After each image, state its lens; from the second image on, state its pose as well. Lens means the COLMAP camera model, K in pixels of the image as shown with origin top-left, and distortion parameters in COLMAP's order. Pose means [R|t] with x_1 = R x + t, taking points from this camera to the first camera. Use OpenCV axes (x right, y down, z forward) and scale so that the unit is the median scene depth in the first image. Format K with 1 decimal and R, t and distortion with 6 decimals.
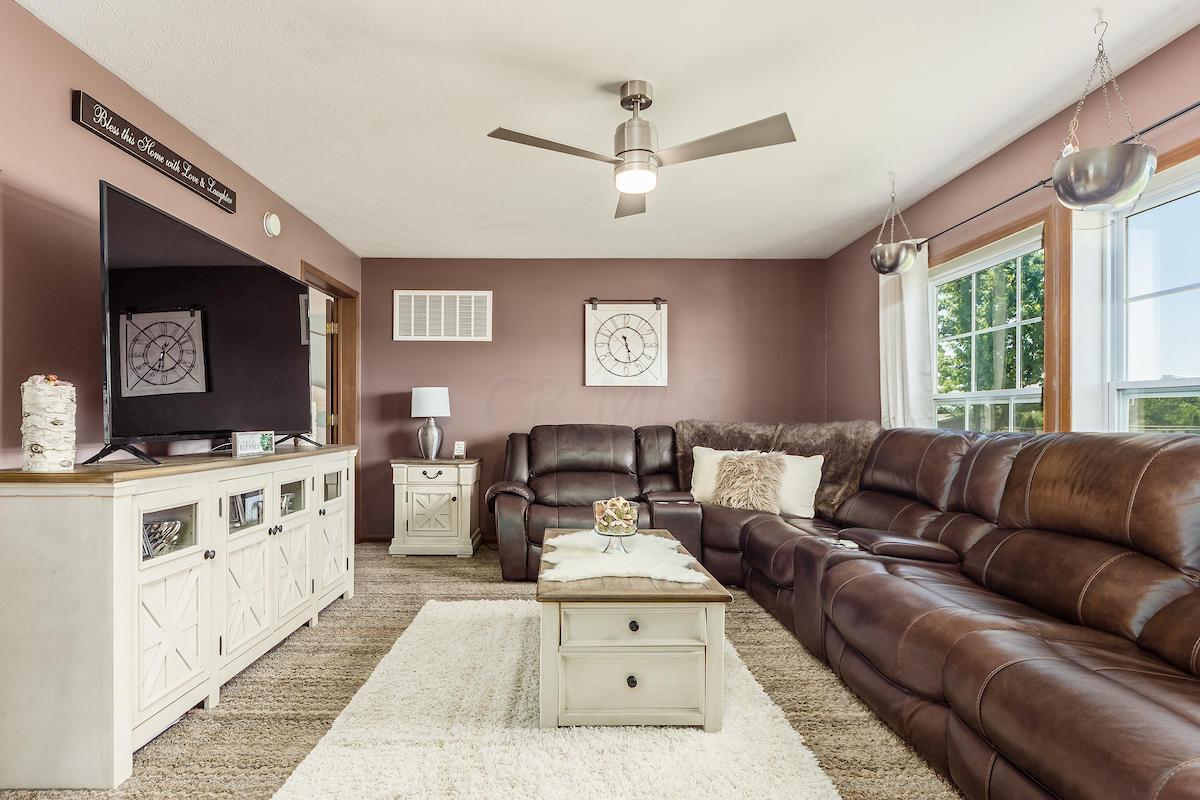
lens RADIAL K [[588.1, 0, 573.5], [0, 588.1, 426.2], [0, 0, 1]] dist [0.002779, -0.001552]
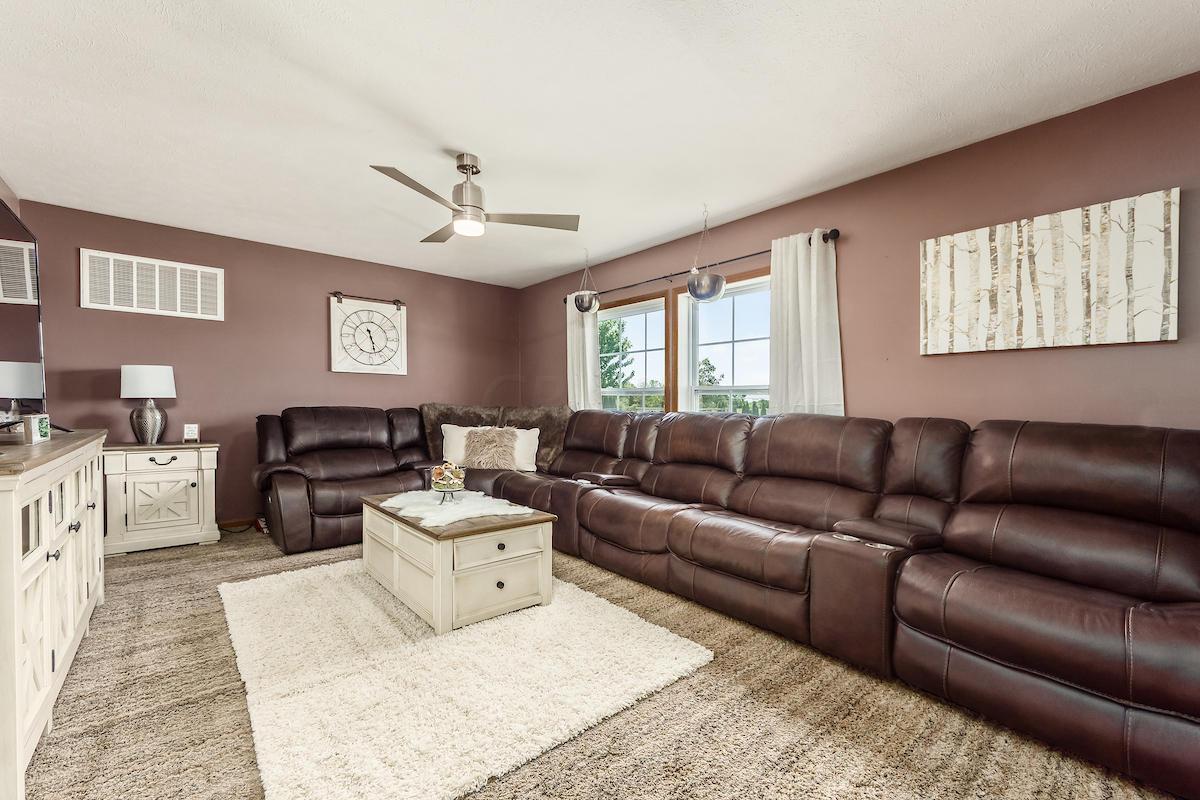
lens RADIAL K [[501.2, 0, 600.2], [0, 501.2, 413.7], [0, 0, 1]] dist [0.003080, -0.000690]
pose [[0.763142, -0.007060, 0.646192, -0.292561], [-0.000453, 0.999934, 0.011460, -0.001181], [-0.646230, -0.009039, 0.763089, -0.056405]]
